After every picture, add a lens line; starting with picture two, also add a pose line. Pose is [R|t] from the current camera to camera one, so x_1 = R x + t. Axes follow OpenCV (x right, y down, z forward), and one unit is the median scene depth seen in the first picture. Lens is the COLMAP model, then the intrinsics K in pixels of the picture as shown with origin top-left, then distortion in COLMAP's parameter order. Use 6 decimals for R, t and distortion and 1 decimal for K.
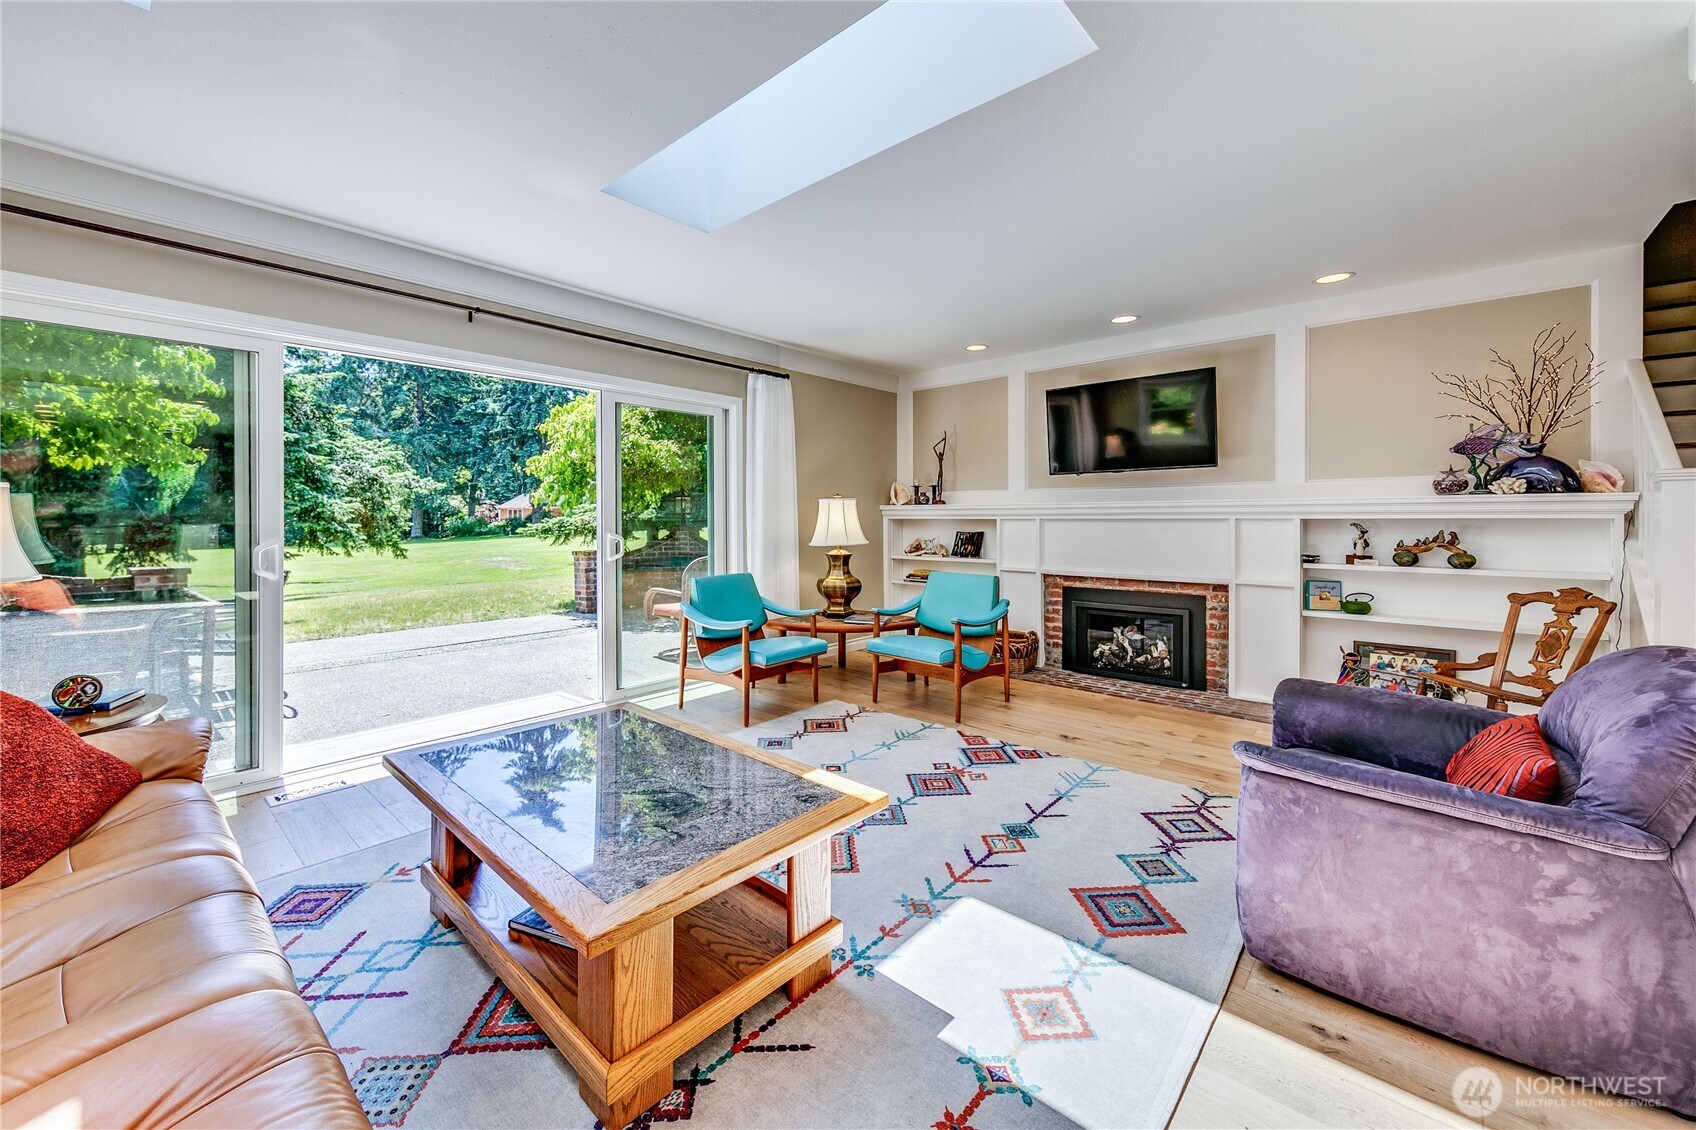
lens RADIAL K [[643.5, 0, 845.7], [0, 643.5, 519.5], [0, 0, 1]] dist [-0.000070, -0.000023]
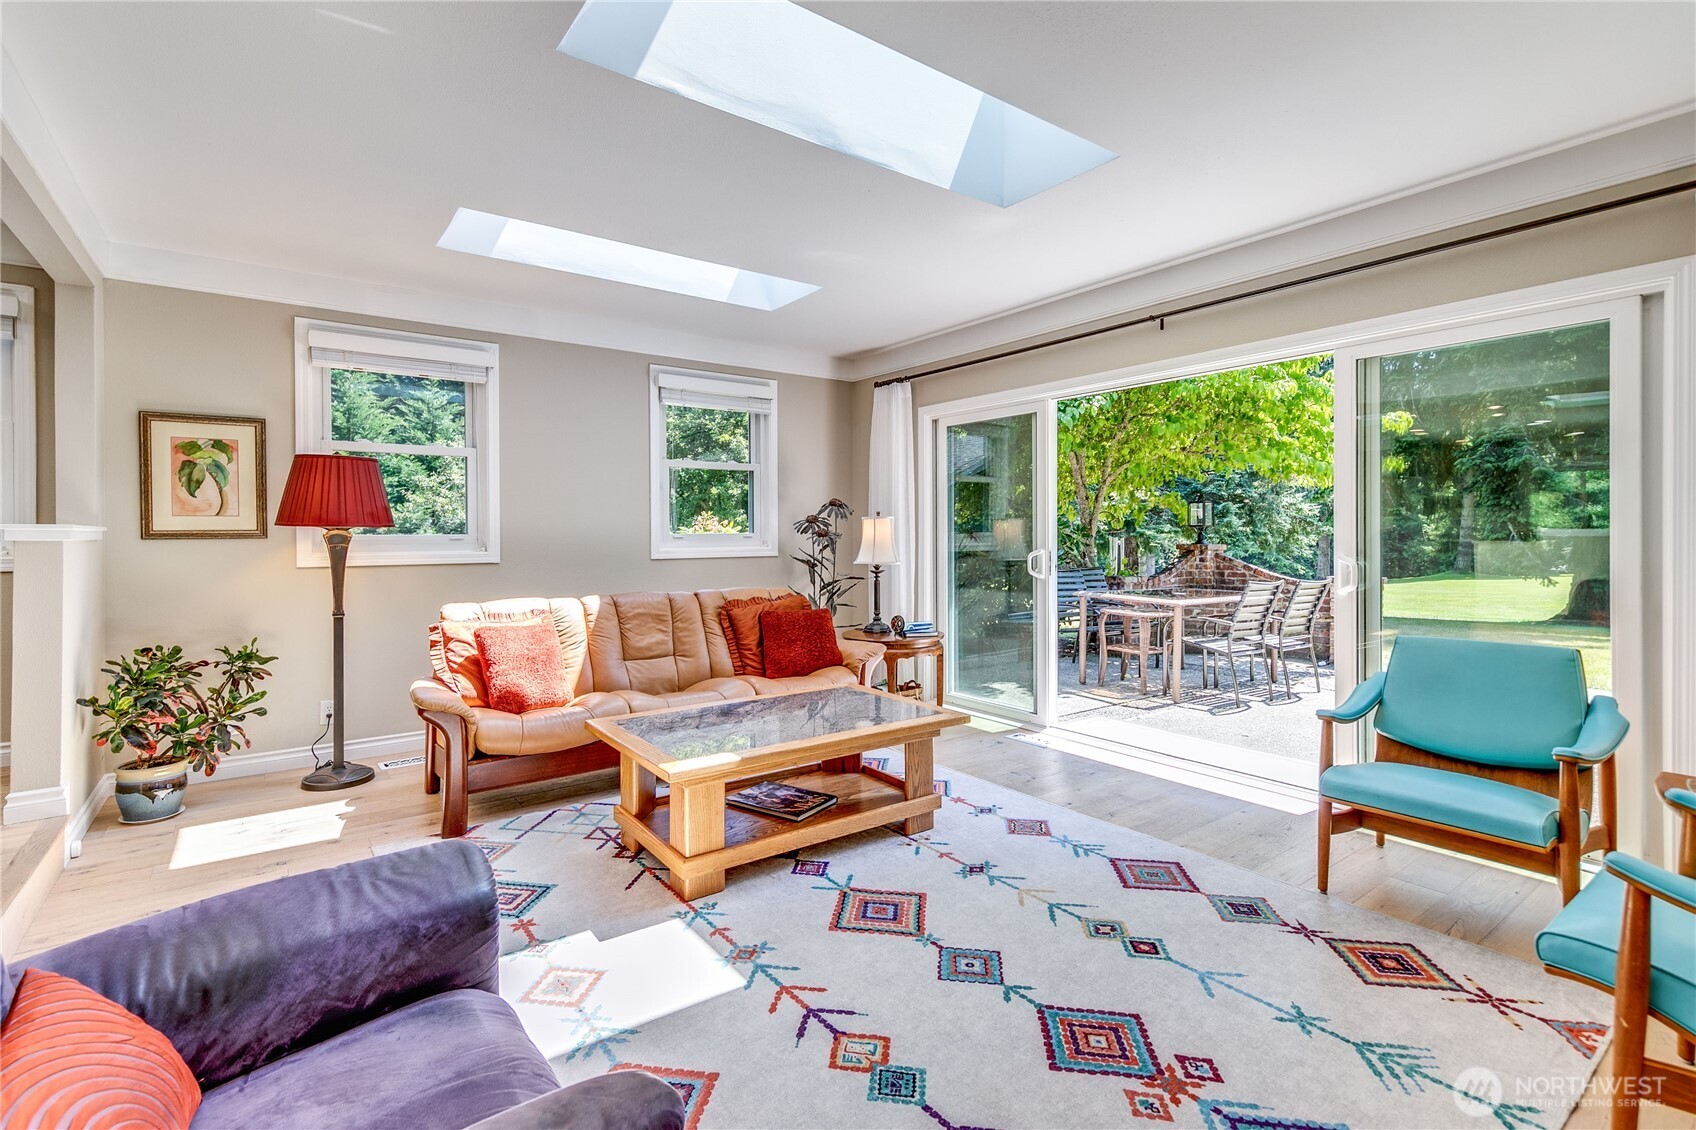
lens RADIAL K [[801.3, 0, 845.5], [0, 801.3, 541.1], [0, 0, 1]] dist [0.004645, 0.000331]
pose [[-0.204663, 0.014228, -0.978729, 1.041283], [0.003827, 0.999898, 0.013735, -0.012302], [0.978825, -0.000934, -0.204696, 1.176837]]
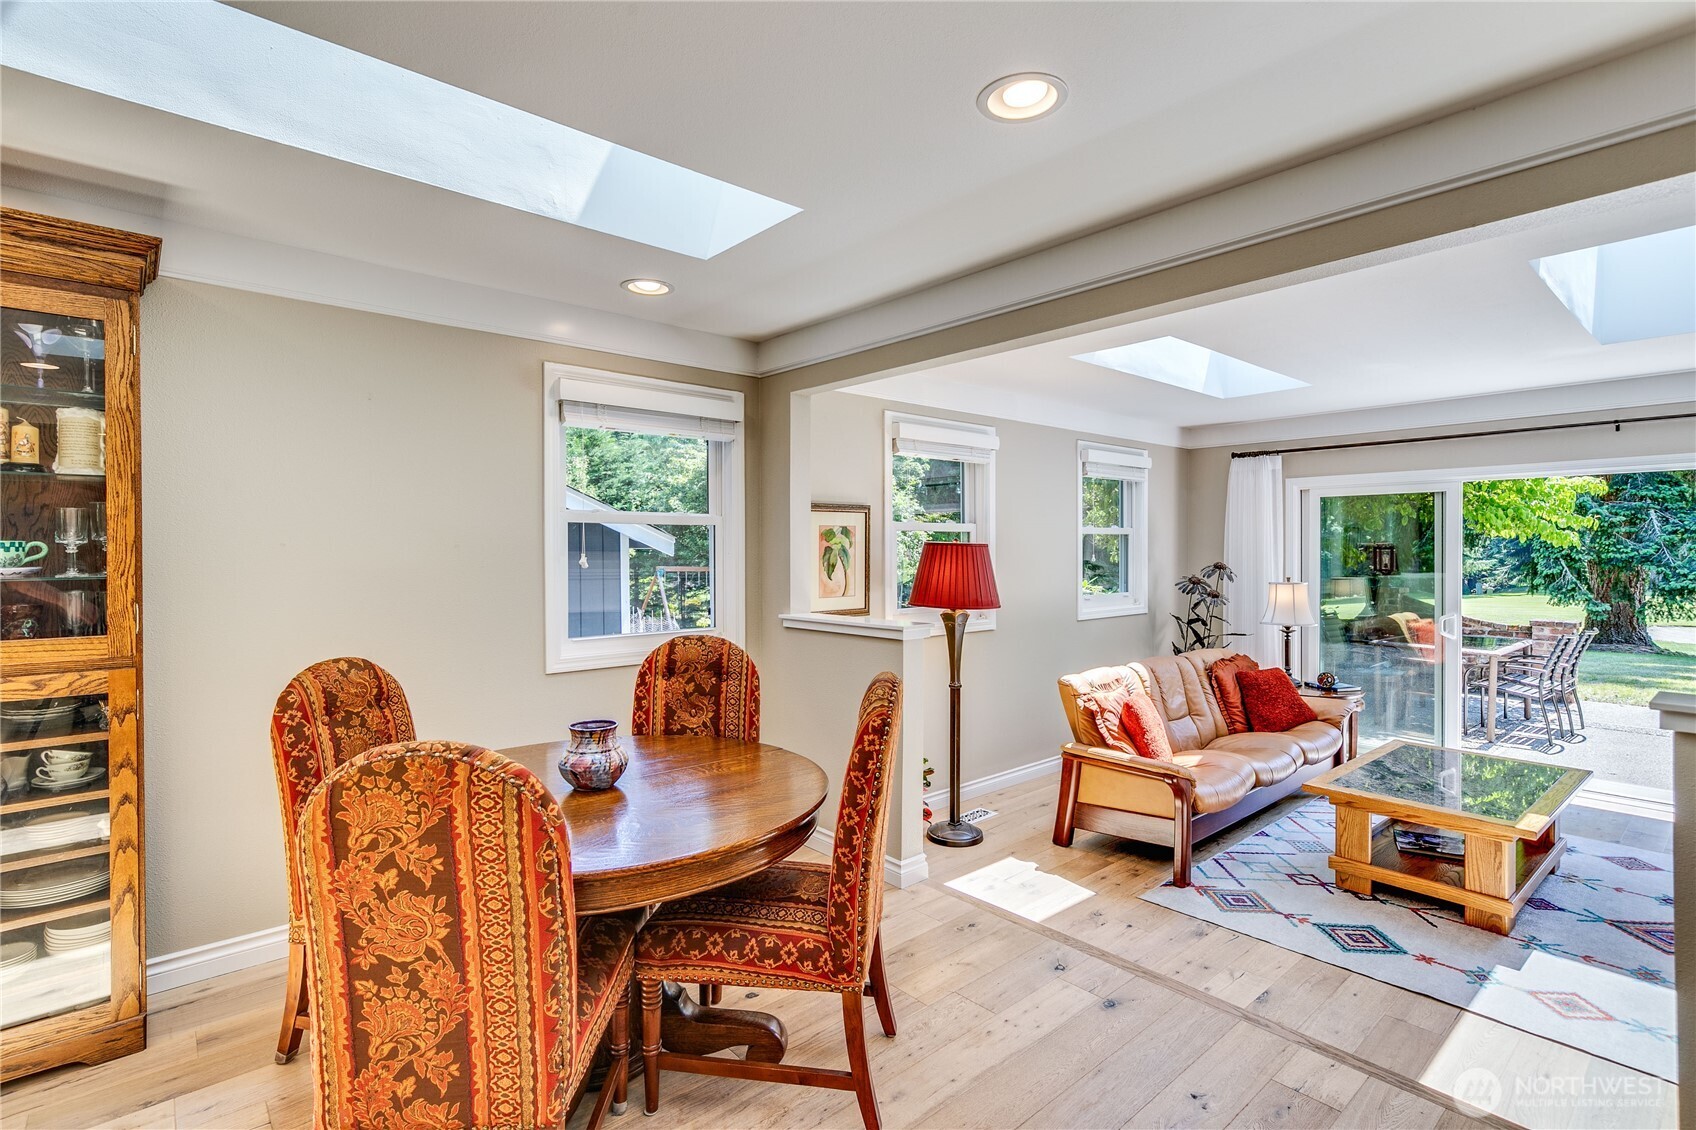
lens RADIAL K [[820.0, 0, 848.0], [0, 820.0, 565.0], [0, 0, 1]] dist [0.002008, -0.000043]
pose [[-0.122064, 0.025777, -0.992187, 1.523588], [0.000393, 0.999664, 0.025923, -0.169329], [0.992522, 0.002775, -0.122033, -0.240770]]
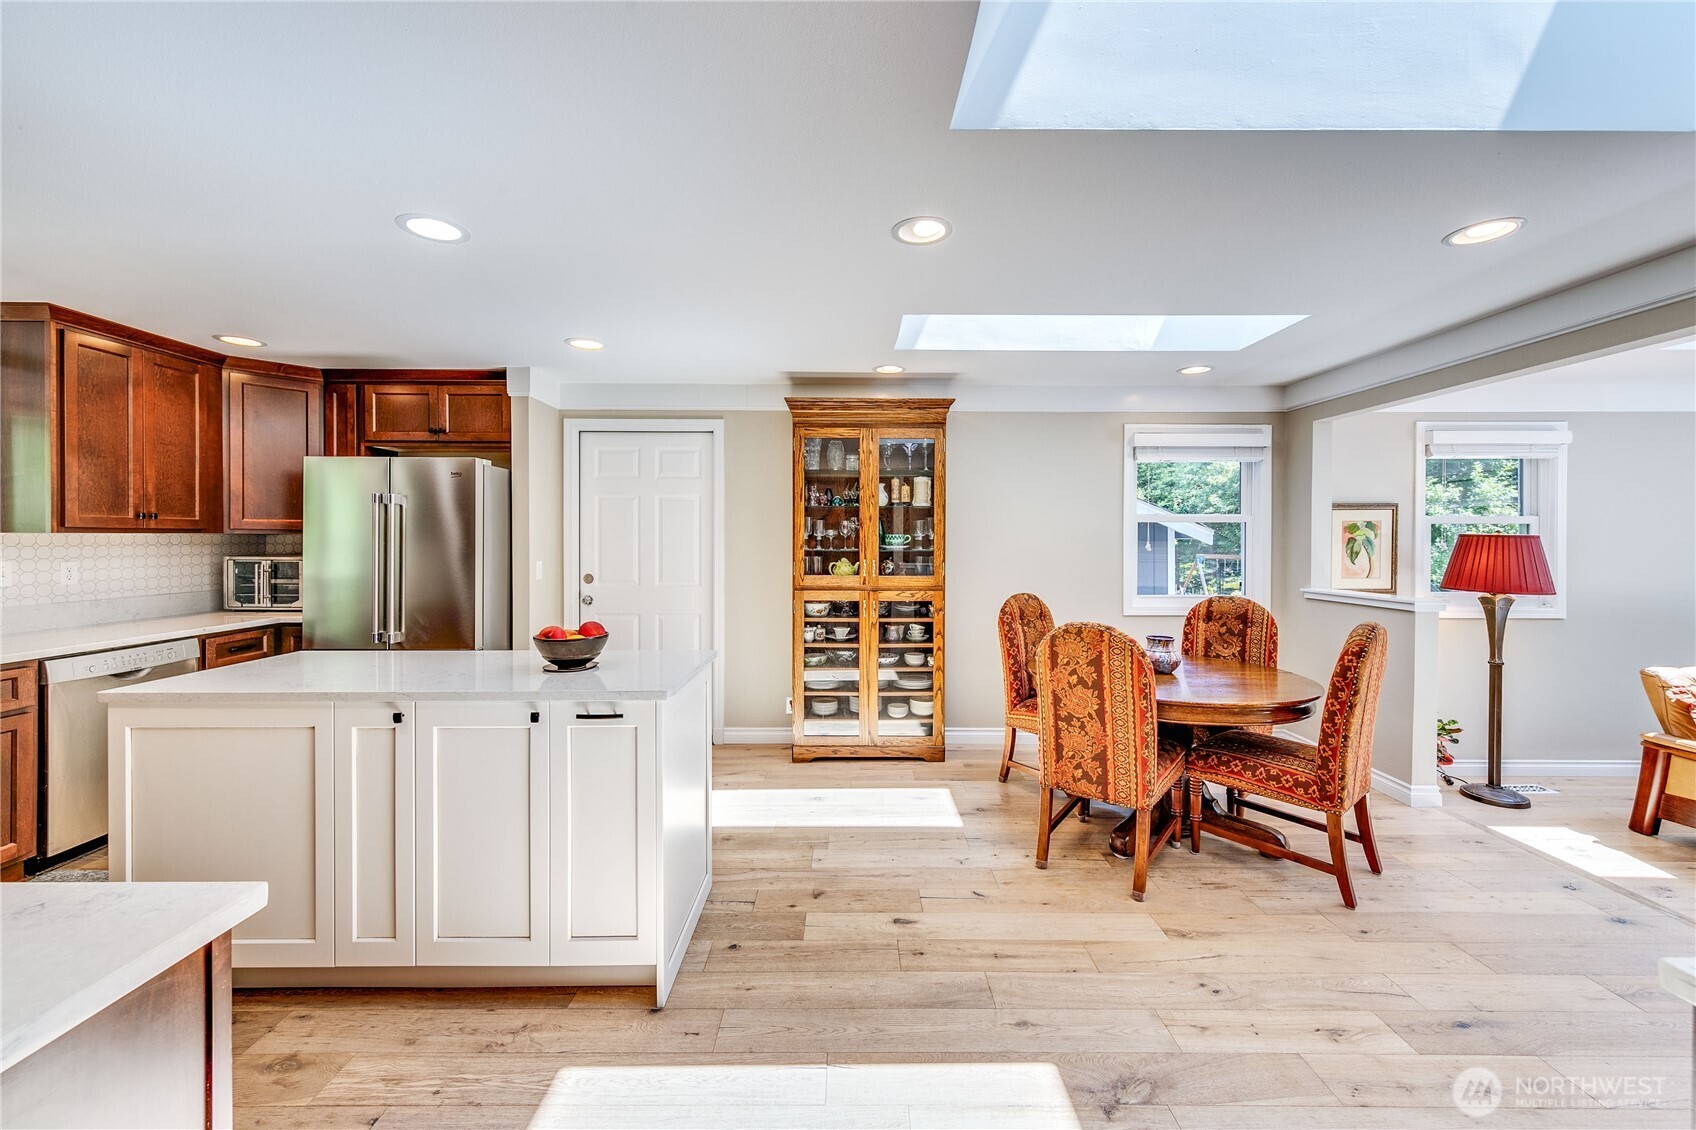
lens RADIAL K [[659.6, 0, 842.0], [0, 659.6, 542.4], [0, 0, 1]] dist [0.006630, -0.000590]
pose [[-0.746878, 0.008005, -0.664913, 2.012179], [0.001302, 0.999943, 0.010575, -0.171176], [0.664960, 0.007033, -0.746846, -0.070482]]
